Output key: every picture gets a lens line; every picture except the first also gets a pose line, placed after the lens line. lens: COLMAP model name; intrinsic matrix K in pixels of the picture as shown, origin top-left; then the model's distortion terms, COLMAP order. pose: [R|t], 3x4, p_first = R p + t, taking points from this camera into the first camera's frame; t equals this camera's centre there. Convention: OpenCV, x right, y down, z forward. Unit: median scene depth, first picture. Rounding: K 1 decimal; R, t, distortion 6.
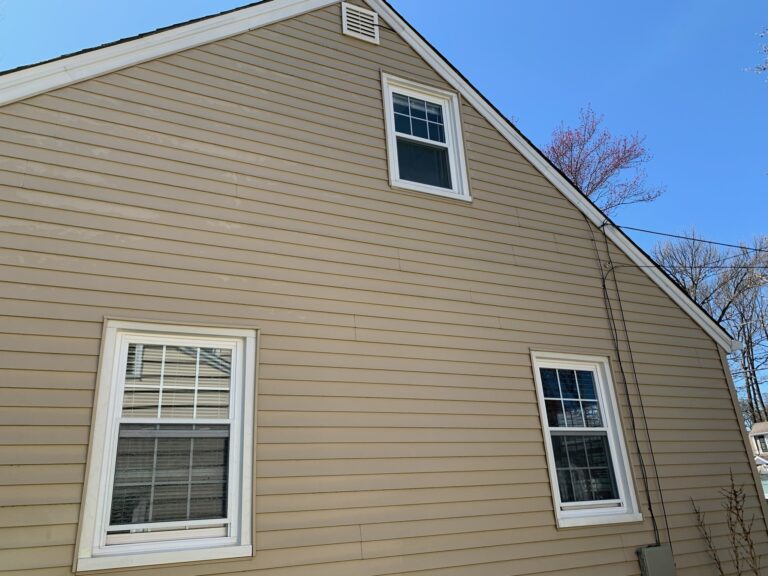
lens RADIAL K [[582.9, 0, 378.5], [0, 582.9, 283.2], [0, 0, 1]] dist [0.042577, -0.044452]
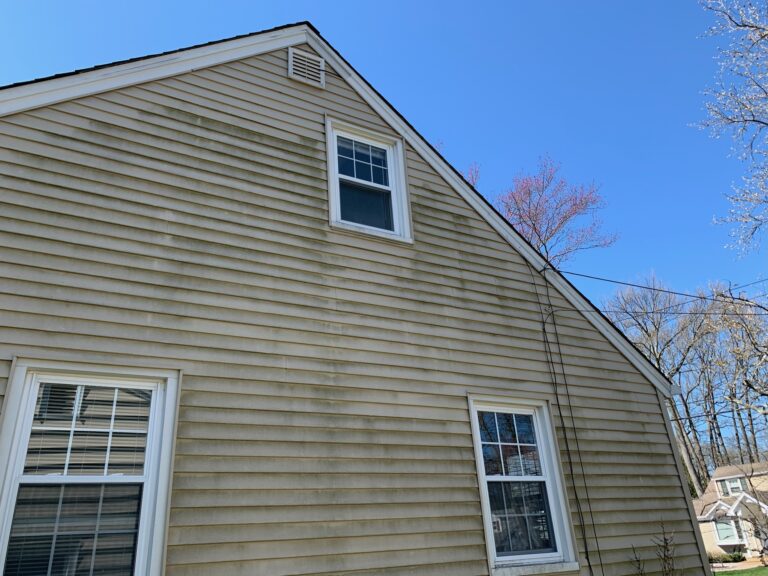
lens RADIAL K [[582.9, 0, 378.5], [0, 582.9, 283.2], [0, 0, 1]] dist [0.042577, -0.044452]
pose [[0.998734, 0.017368, 0.047216, 0.052503], [-0.014112, 0.997555, -0.068446, -0.002129], [-0.048290, 0.067693, 0.996537, 0.002841]]
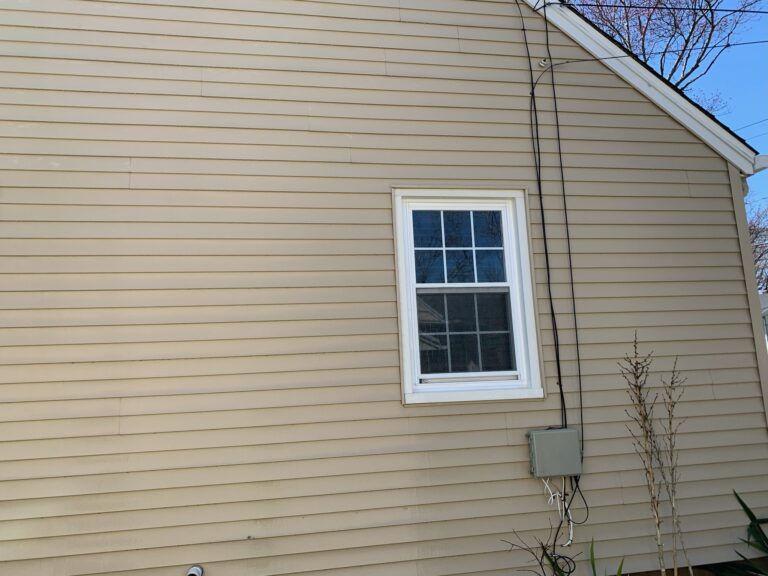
lens RADIAL K [[582.9, 0, 378.5], [0, 582.9, 283.2], [0, 0, 1]] dist [0.042577, -0.044452]
pose [[0.960535, -0.031521, -0.276368, 0.408372], [0.089258, 0.975944, 0.198911, 0.074990], [0.263450, -0.215729, 0.940242, 0.222678]]
